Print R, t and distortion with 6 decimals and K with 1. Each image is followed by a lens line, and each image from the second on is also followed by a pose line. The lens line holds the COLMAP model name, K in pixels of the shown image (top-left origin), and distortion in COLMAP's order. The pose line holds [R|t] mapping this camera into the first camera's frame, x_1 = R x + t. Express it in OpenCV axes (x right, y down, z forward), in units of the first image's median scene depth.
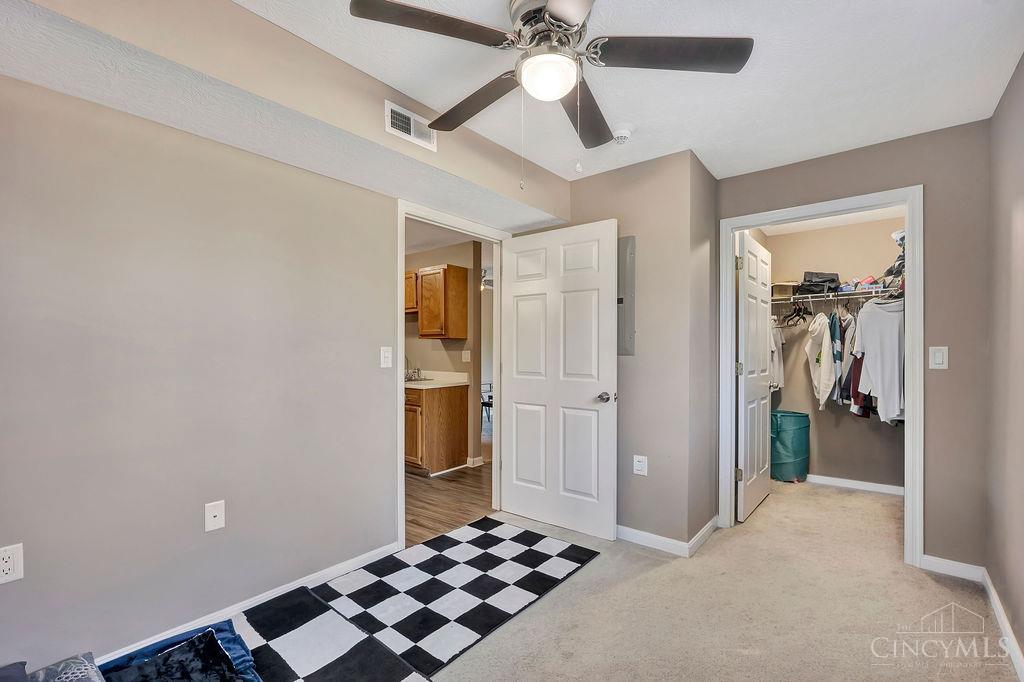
lens RADIAL K [[457.2, 0, 512.0], [0, 457.2, 341.0], [0, 0, 1]] dist [-0.002773, -0.000086]
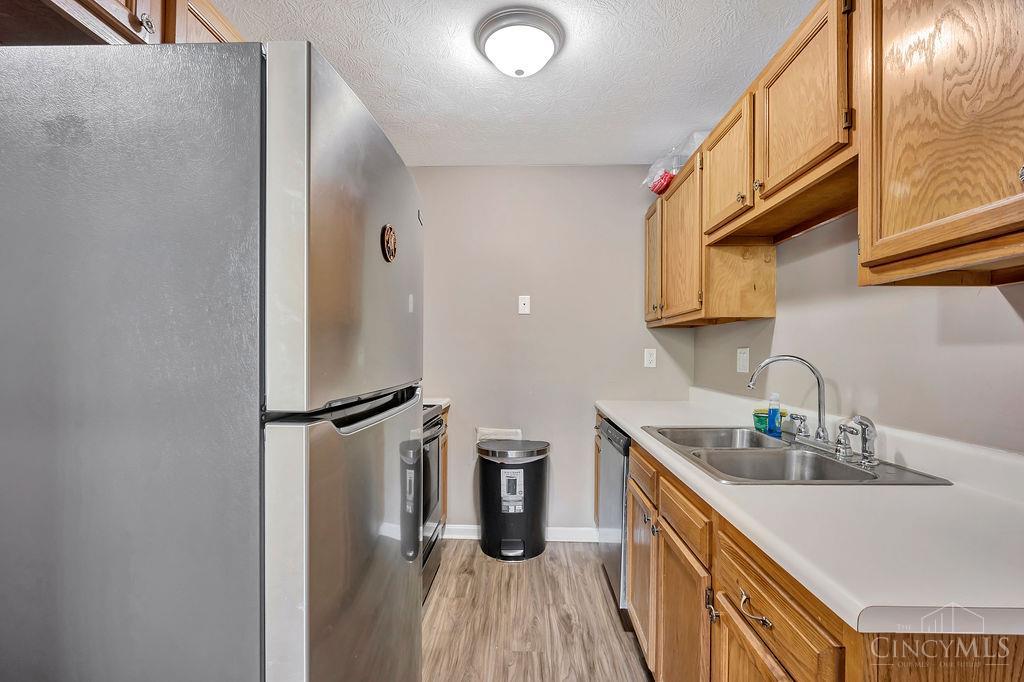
lens RADIAL K [[453.8, 0, 514.5], [0, 453.8, 354.3], [0, 0, 1]] dist [-0.001038, 0.000248]
pose [[0.610069, 0.006060, -0.792325, -0.134618], [0.000195, 0.999970, 0.007798, 0.025134], [0.792348, -0.004912, 0.610049, 0.744784]]
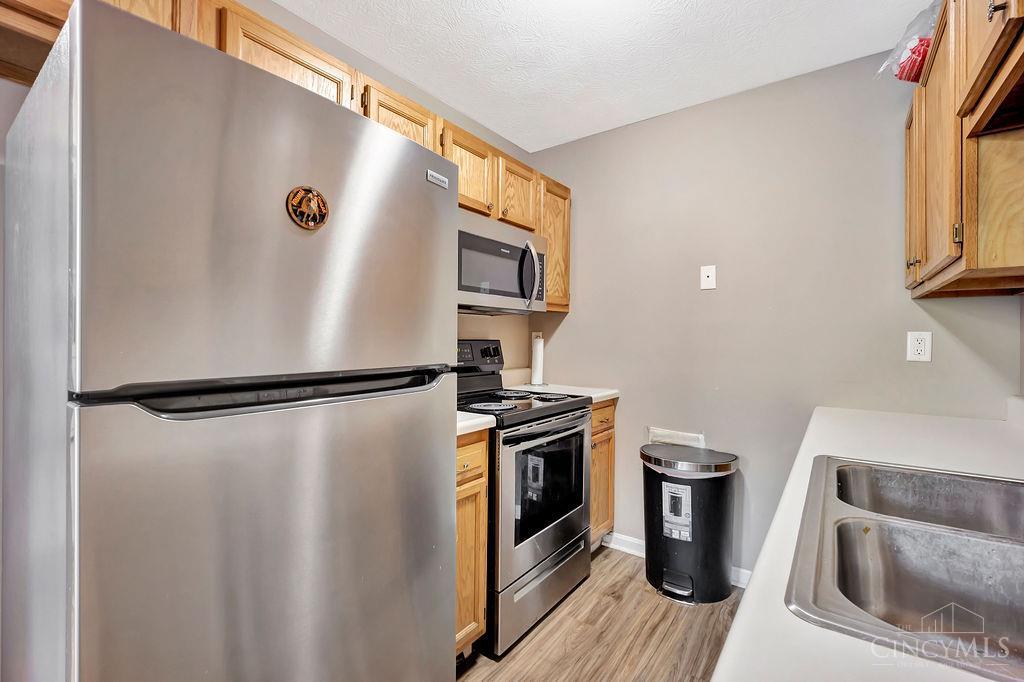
lens RADIAL K [[446.5, 0, 512.0], [0, 446.5, 341.0], [0, 0, 1]] dist [0.001105, 0.000120]
pose [[0.056770, 0.007004, -0.998363, -0.149616], [0.005759, 0.999956, 0.007342, 0.026215], [0.998371, -0.006167, 0.056727, 0.893576]]
